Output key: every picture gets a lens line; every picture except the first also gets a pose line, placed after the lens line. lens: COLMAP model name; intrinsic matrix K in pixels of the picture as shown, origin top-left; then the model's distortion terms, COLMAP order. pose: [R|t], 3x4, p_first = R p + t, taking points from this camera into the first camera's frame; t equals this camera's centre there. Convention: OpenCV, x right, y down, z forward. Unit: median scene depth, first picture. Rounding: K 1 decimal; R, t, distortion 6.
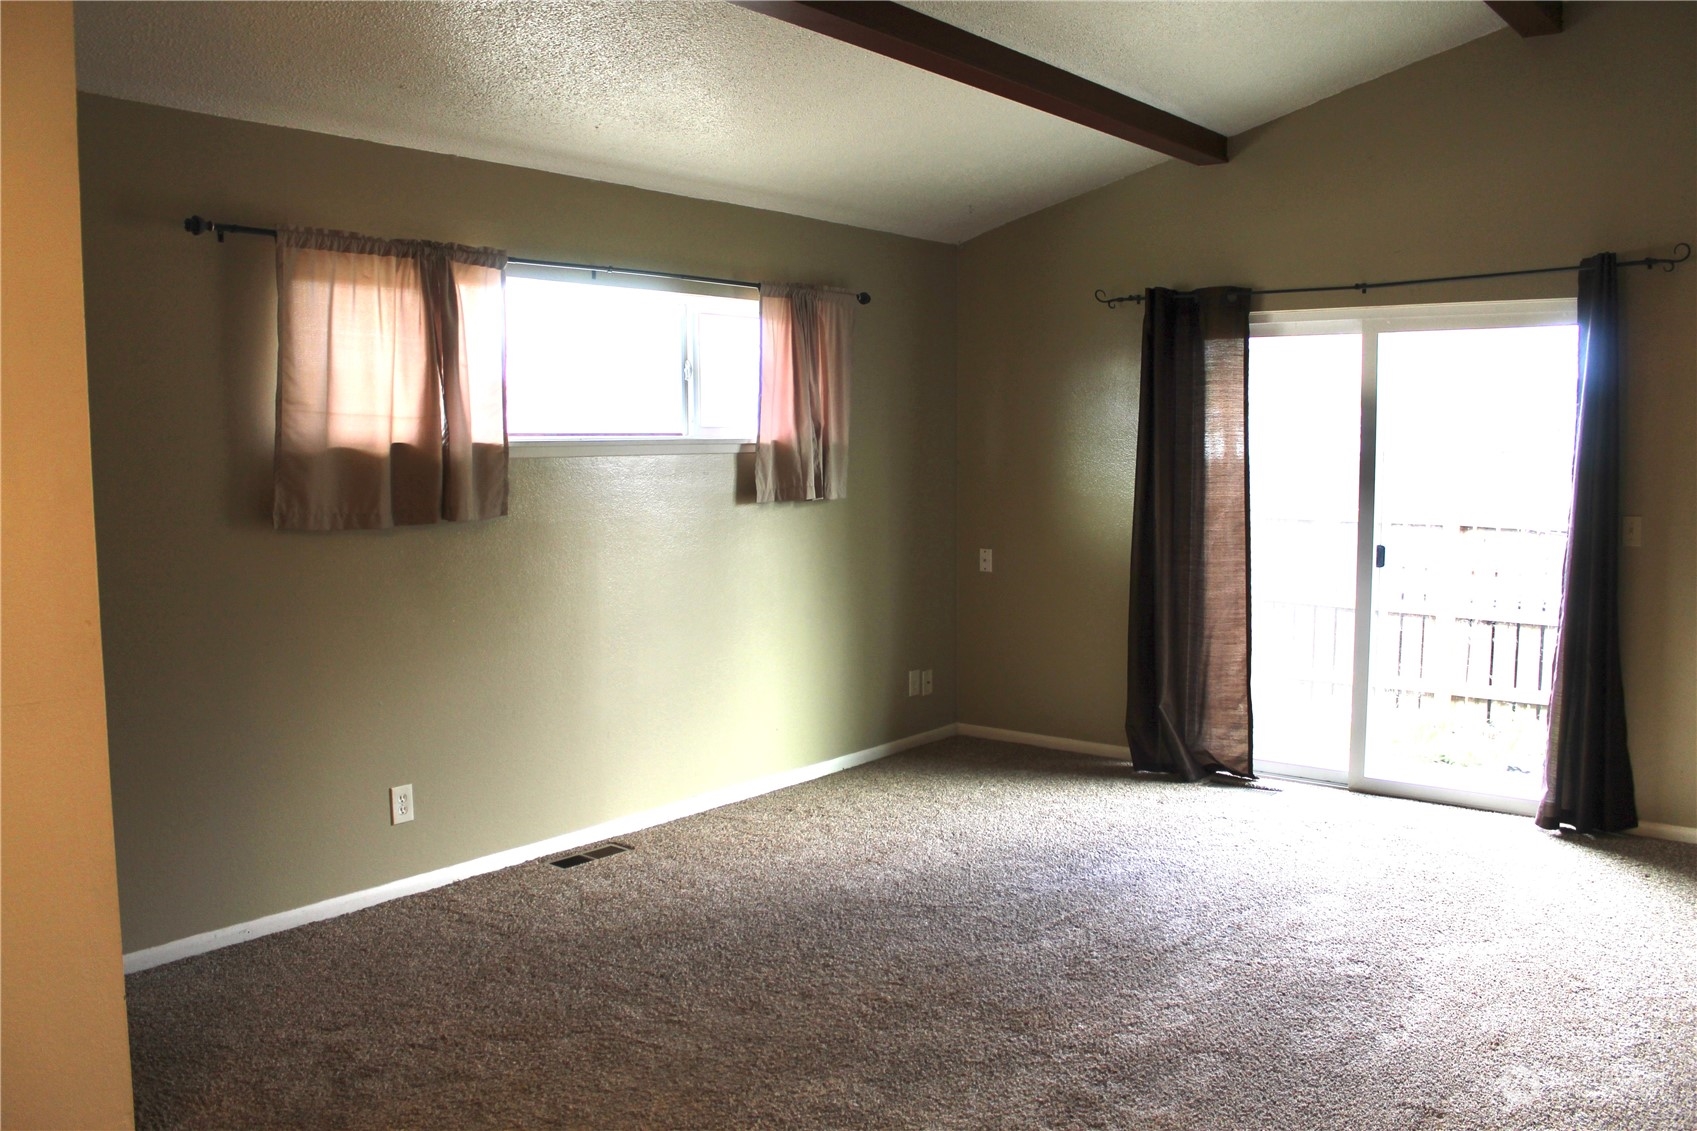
lens RADIAL K [[1399.7, 0, 852.0], [0, 1399.7, 558.0], [0, 0, 1]] dist [-0.165847, 0.142715]
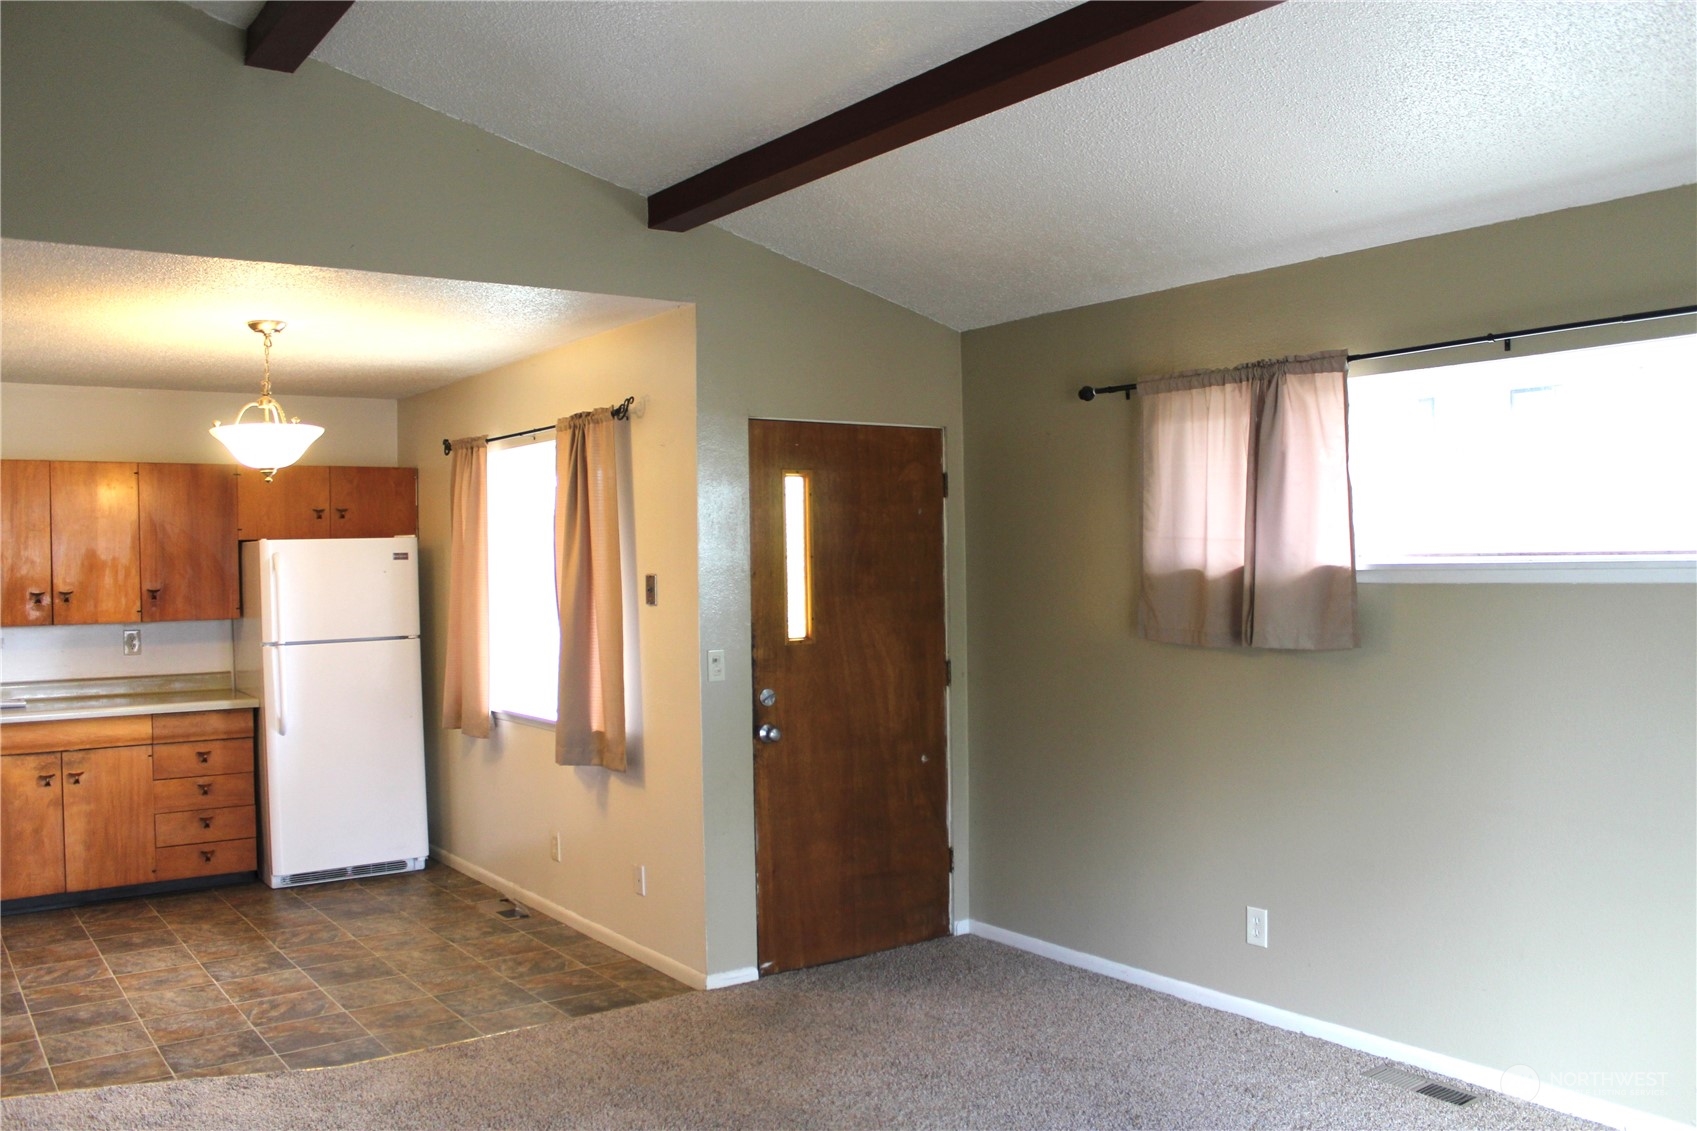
lens RADIAL K [[1399.7, 0, 852.0], [0, 1399.7, 558.0], [0, 0, 1]] dist [-0.165847, 0.142715]
pose [[-0.262285, 0.003317, -0.964985, 0.699219], [-0.070672, 0.997243, 0.022636, -0.088022], [0.962399, 0.074135, -0.261327, 0.949253]]
